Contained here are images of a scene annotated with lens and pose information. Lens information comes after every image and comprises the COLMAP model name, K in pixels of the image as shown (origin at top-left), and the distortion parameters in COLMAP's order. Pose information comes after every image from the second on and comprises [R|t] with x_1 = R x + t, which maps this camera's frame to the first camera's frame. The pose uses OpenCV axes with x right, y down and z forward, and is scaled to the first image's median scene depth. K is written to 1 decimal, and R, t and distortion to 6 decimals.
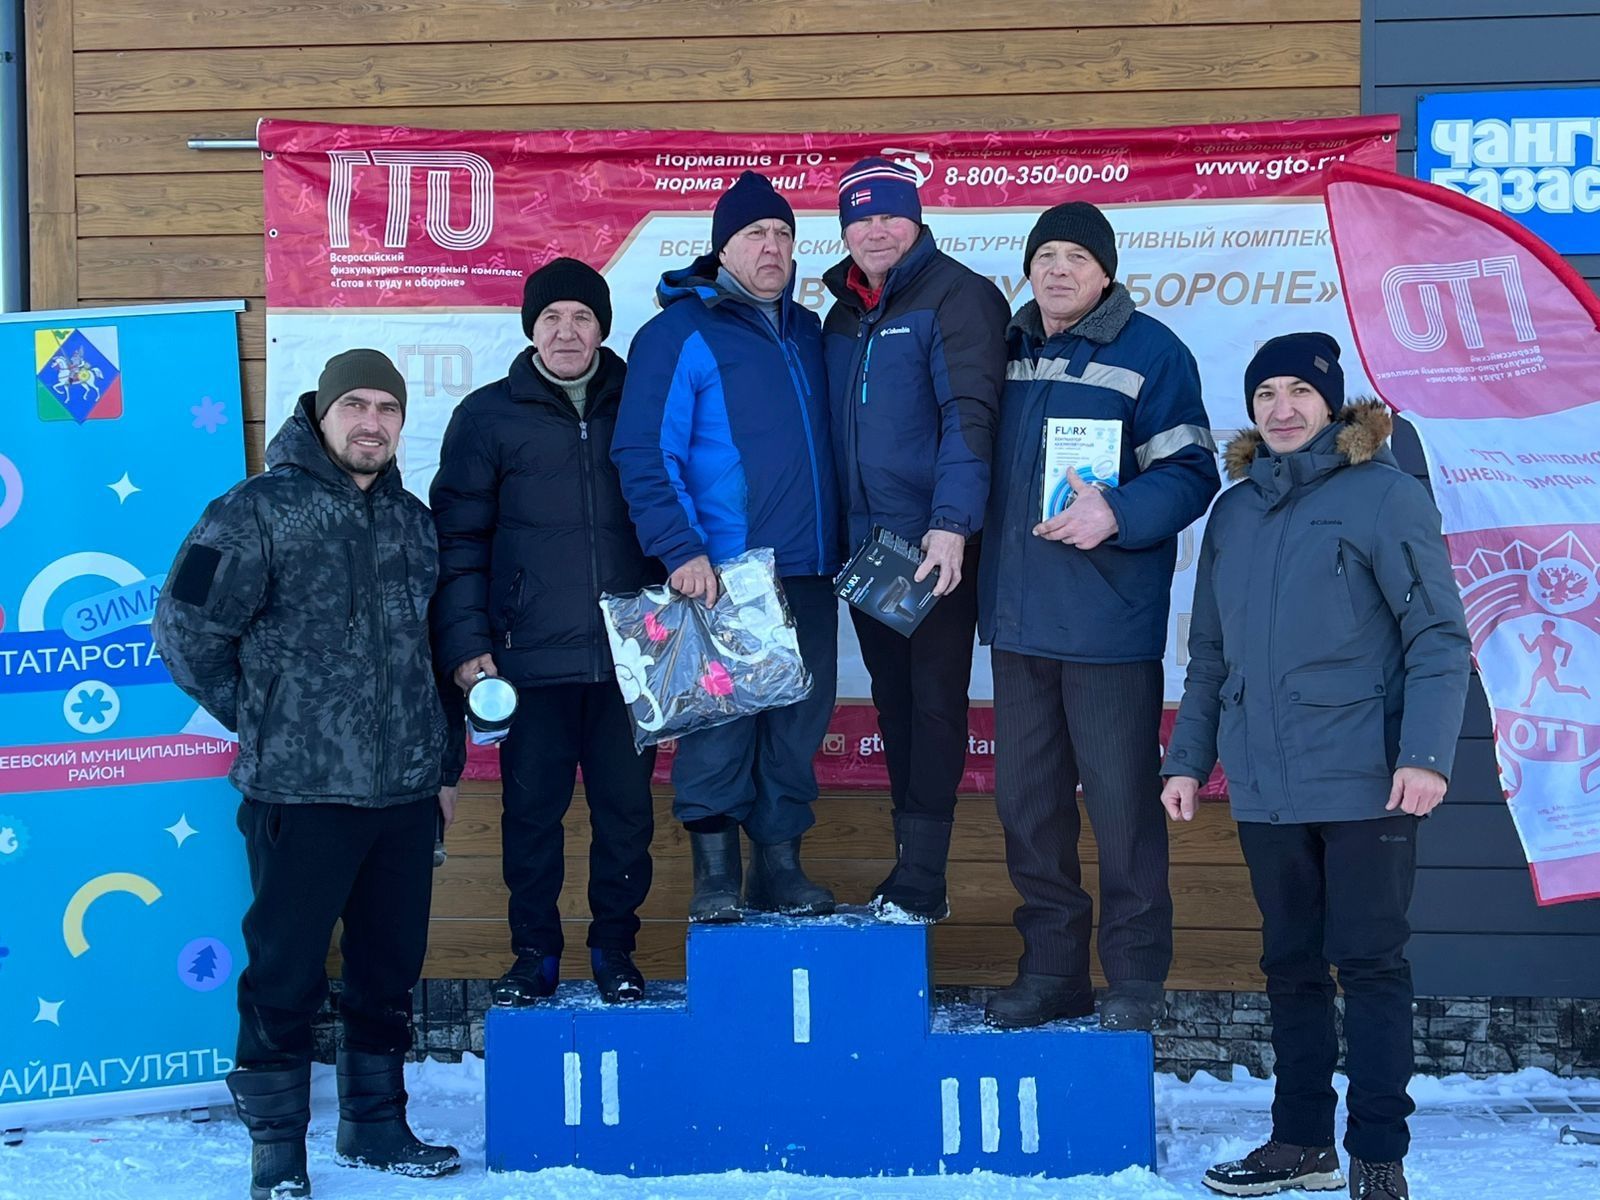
lens RADIAL K [[2123.2, 0, 795.1], [0, 2123.2, 627.9], [0, 0, 1]] dist [0.025967, -0.083913]
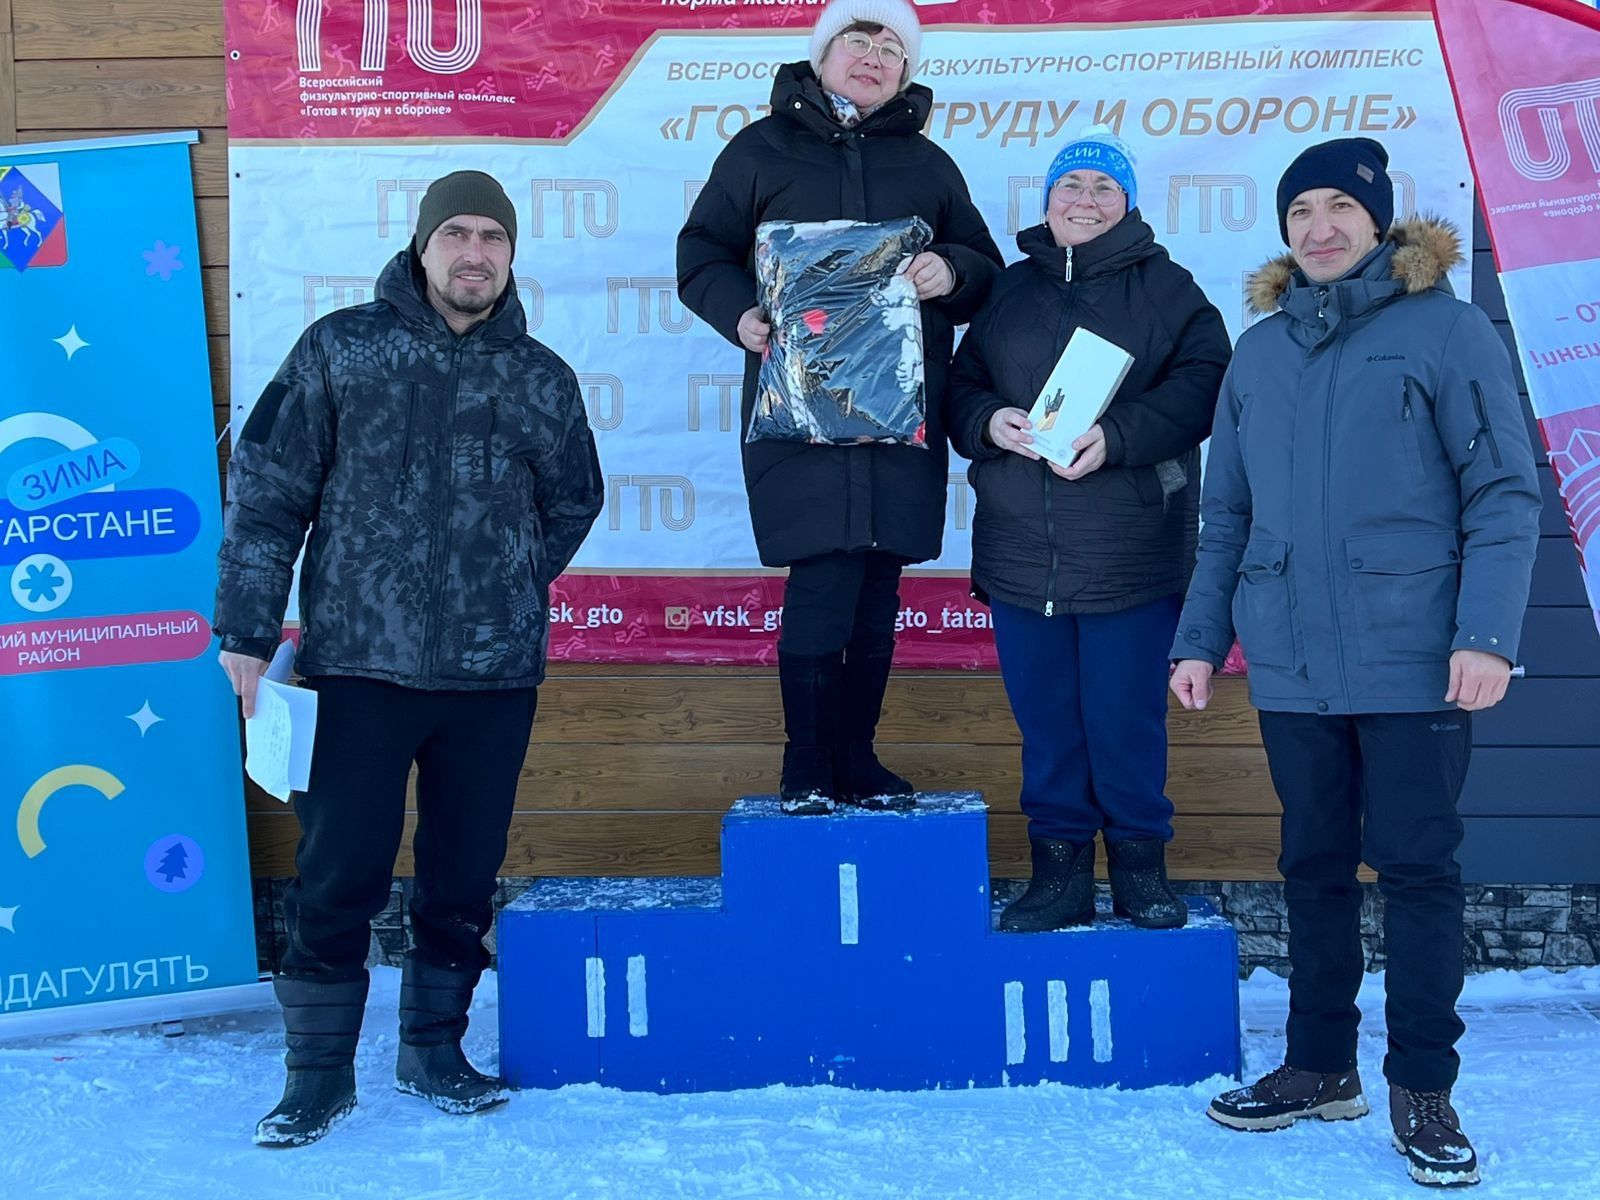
lens RADIAL K [[2144.2, 0, 787.8], [0, 2144.2, 617.3], [0, 0, 1]] dist [0.024585, -0.081919]
pose [[0.999564, -0.007283, 0.028601, -0.040880], [0.005882, 0.998793, 0.048764, 0.008957], [-0.028922, -0.048575, 0.998401, 0.078094]]
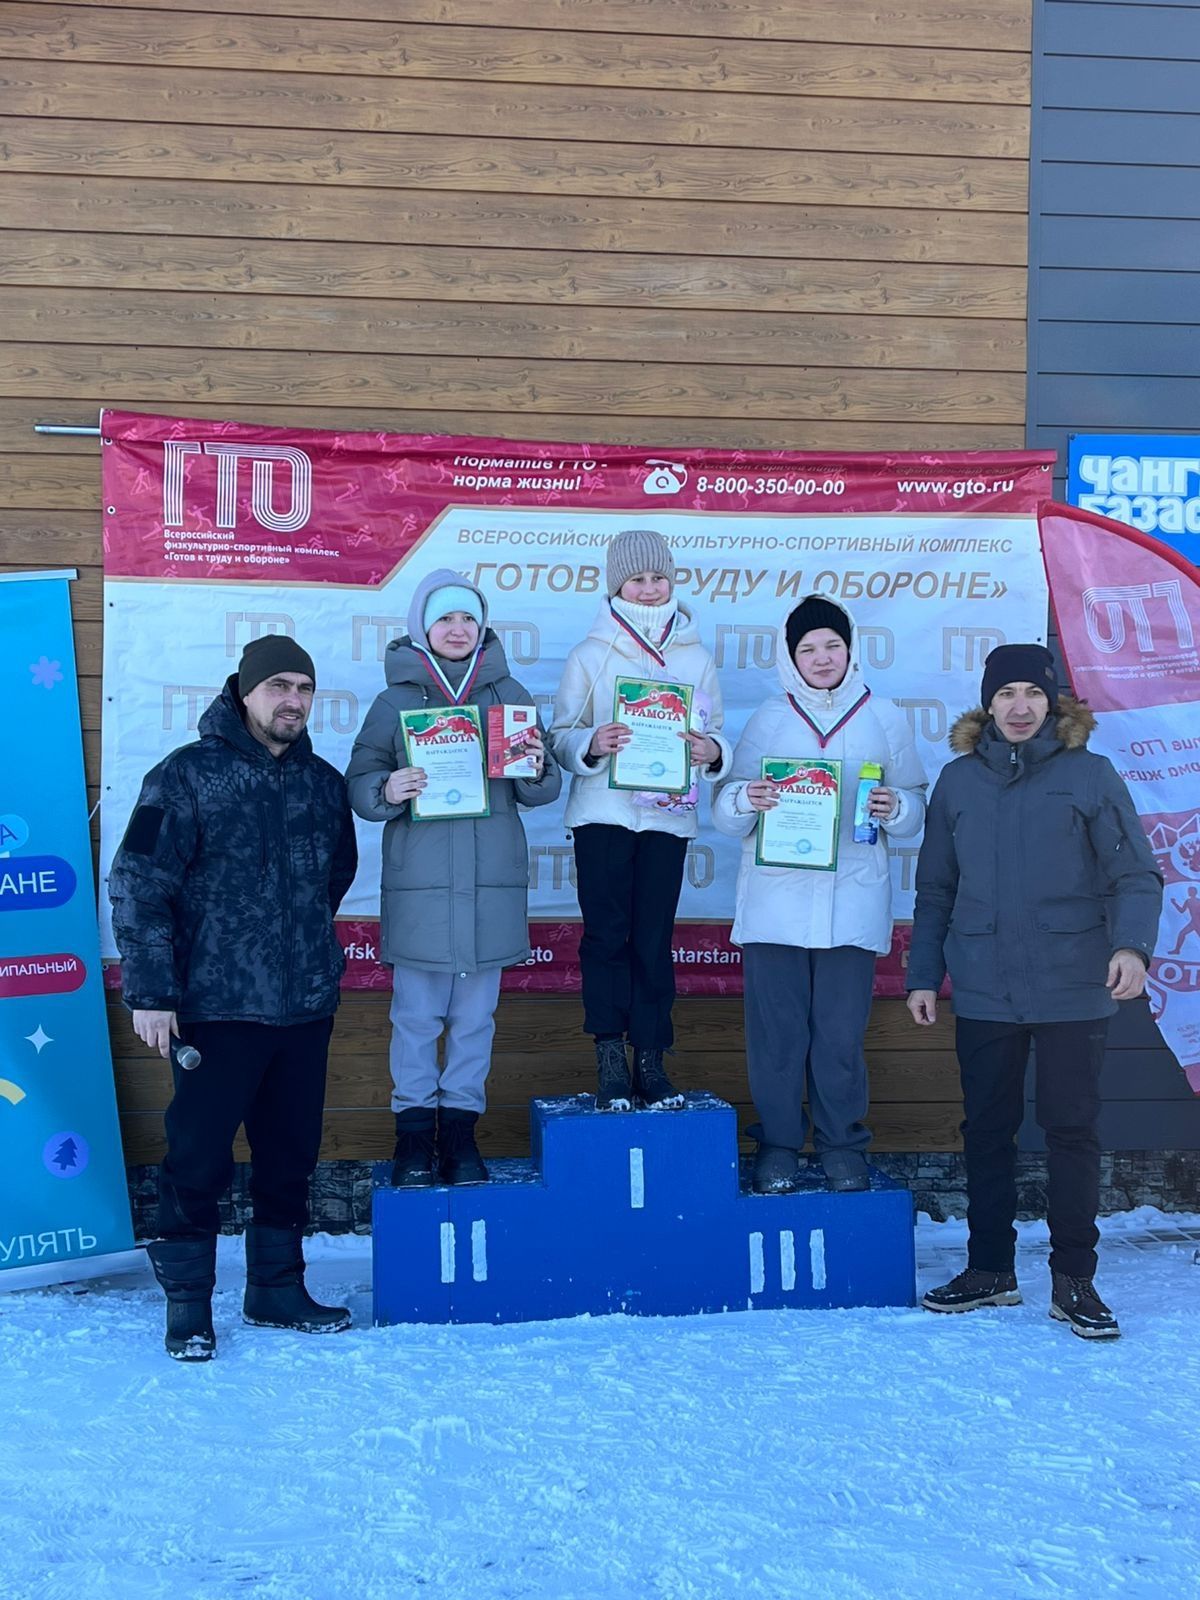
lens RADIAL K [[2123.2, 0, 598.1], [0, 2123.2, 820.5], [0, 0, 1]] dist [0.025967, -0.083913]
pose [[0.978784, 0.001743, 0.204888, -0.230249], [-0.006556, 0.999718, 0.022817, -0.049523], [-0.204791, -0.023676, 0.978519, -0.168568]]
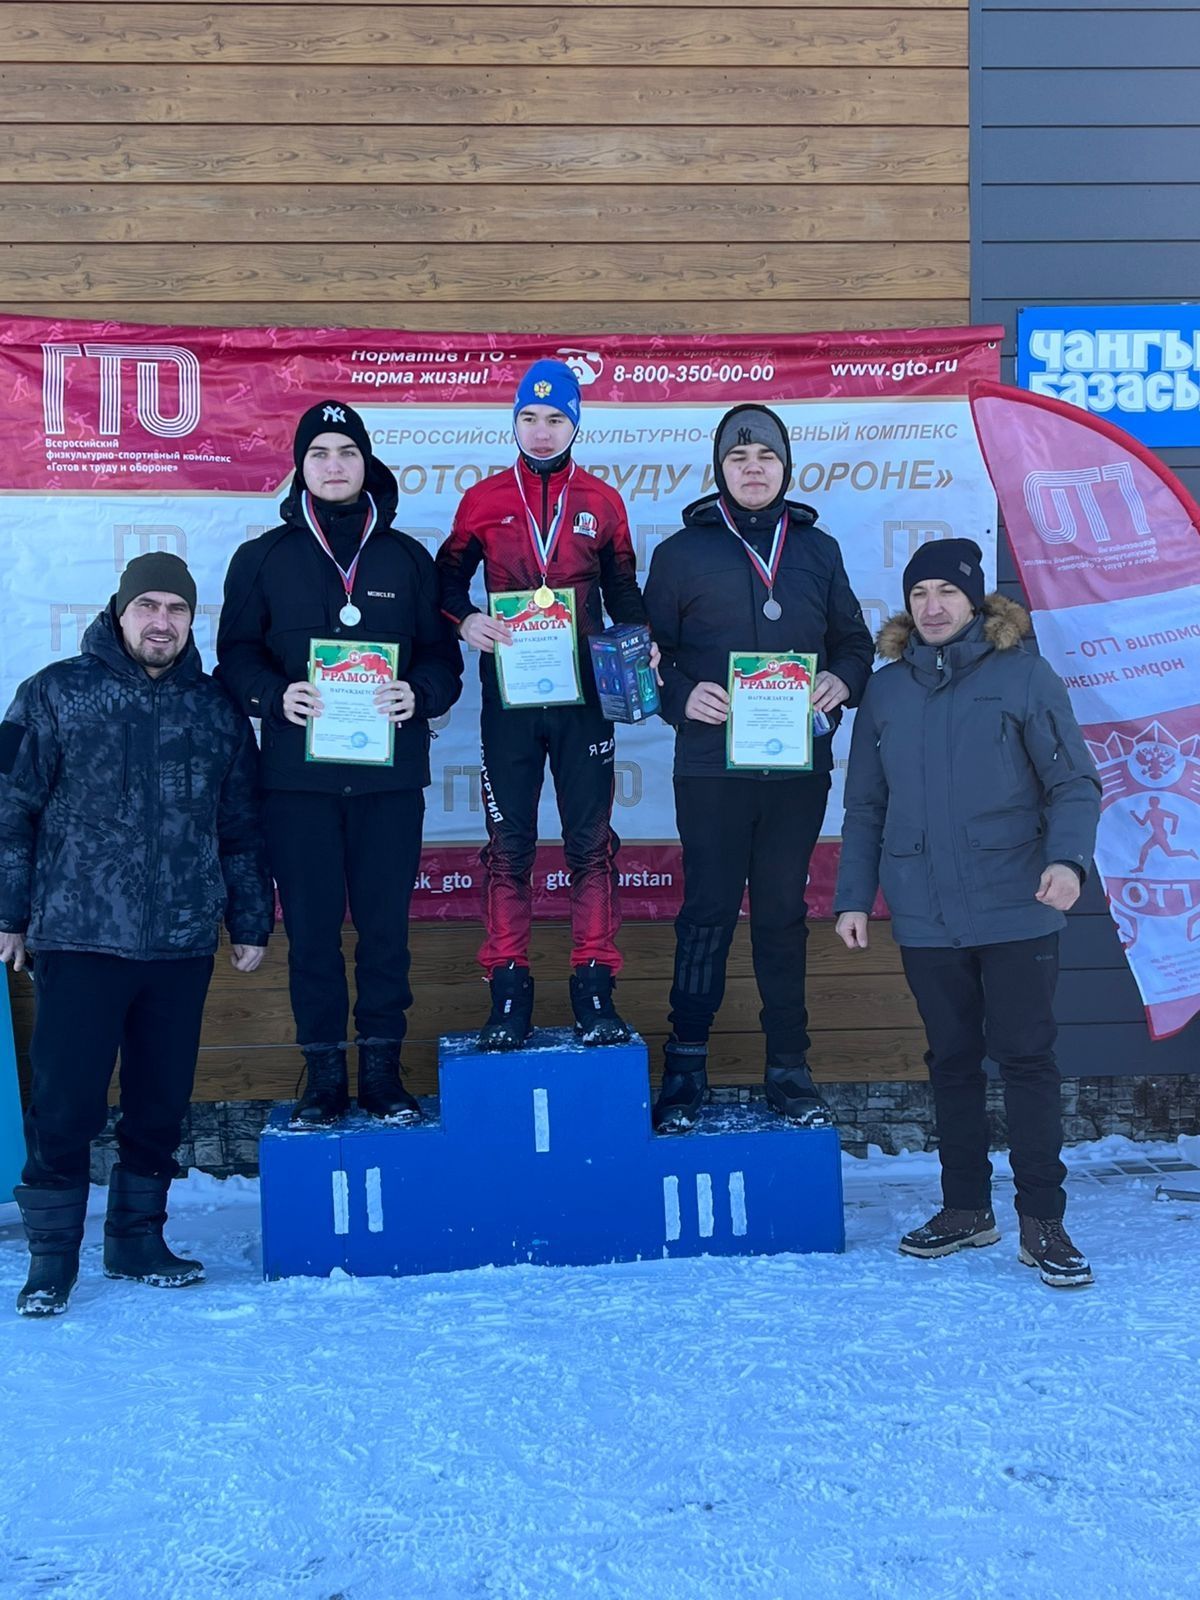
lens RADIAL K [[2118.0, 0, 569.6], [0, 2118.0, 795.3], [0, 0, 1]] dist [0.015467, -0.061852]
pose [[0.986921, -0.025147, 0.159230, -0.135980], [0.016236, 0.998241, 0.057018, -0.054727], [-0.160383, -0.053687, 0.985594, -0.109332]]
